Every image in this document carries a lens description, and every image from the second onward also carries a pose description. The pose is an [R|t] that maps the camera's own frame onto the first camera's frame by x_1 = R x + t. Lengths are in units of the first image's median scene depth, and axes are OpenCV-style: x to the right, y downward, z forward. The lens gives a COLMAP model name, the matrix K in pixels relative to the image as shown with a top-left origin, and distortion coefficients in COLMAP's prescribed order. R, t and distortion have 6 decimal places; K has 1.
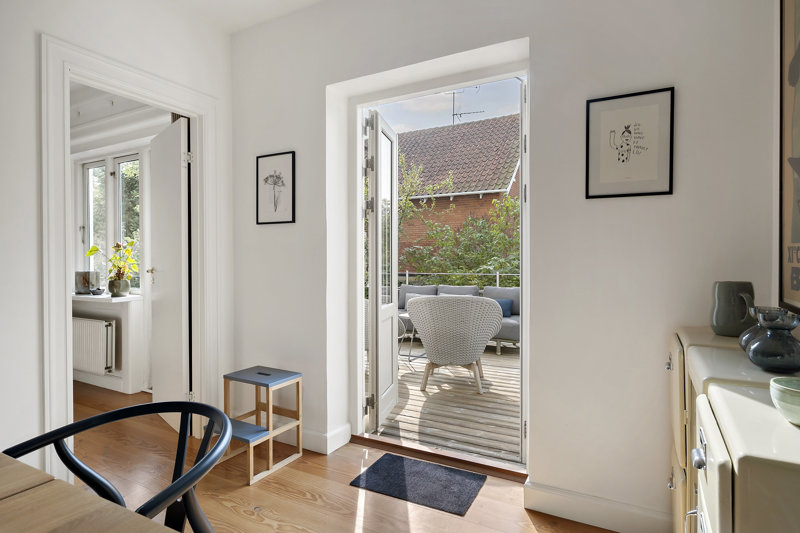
lens RADIAL K [[431.5, 0, 400.0], [0, 431.5, 266.5], [0, 0, 1]] dist [-0.016737, -0.000359]
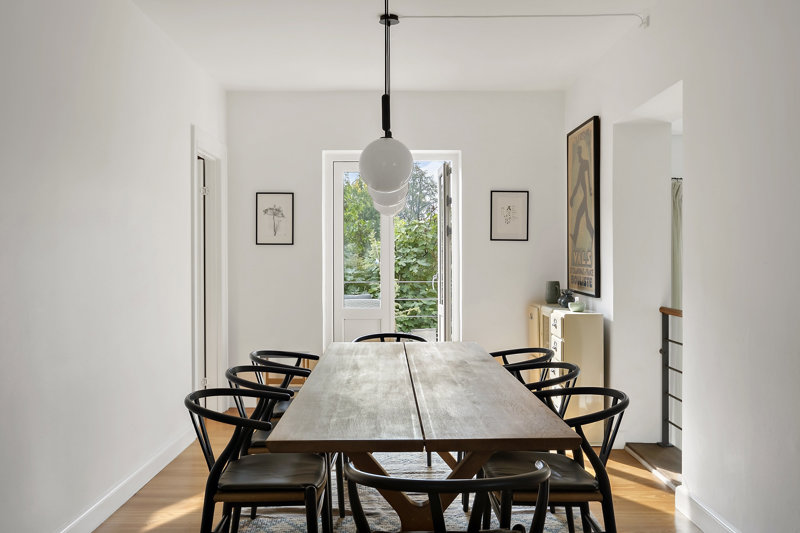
lens RADIAL K [[800.7, 0, 400.0], [0, 800.7, 266.5], [0, 0, 1]] dist [-0.000200, -0.000223]
pose [[0.870179, -0.004204, 0.492718, -0.348667], [0.009265, 0.999926, -0.007830, -0.002962], [-0.492649, 0.011378, 0.870154, -0.398280]]
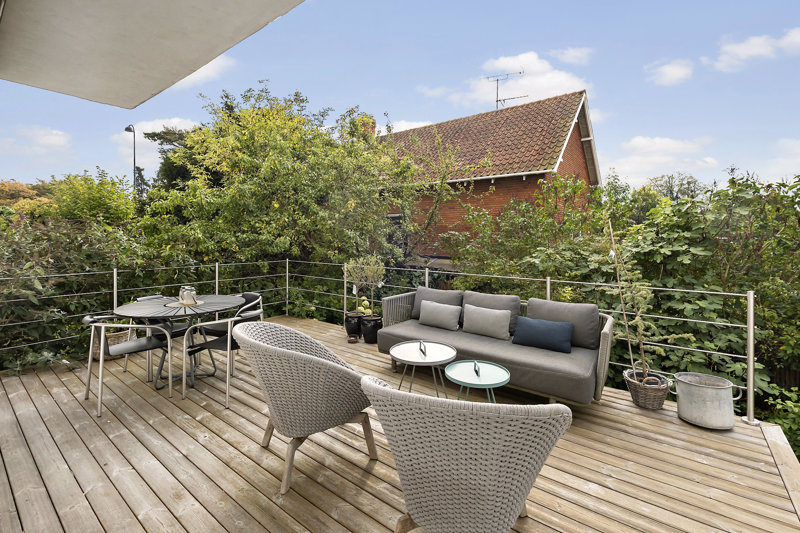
lens RADIAL K [[356.7, 0, 400.6], [0, 356.7, 239.0], [0, 0, 1]] dist [-0.000122, -0.000218]
pose [[0.989228, 0.007245, -0.146204, 0.049614], [-0.008297, 0.999944, -0.006585, -0.030721], [0.146148, 0.007727, 0.989233, 0.267971]]
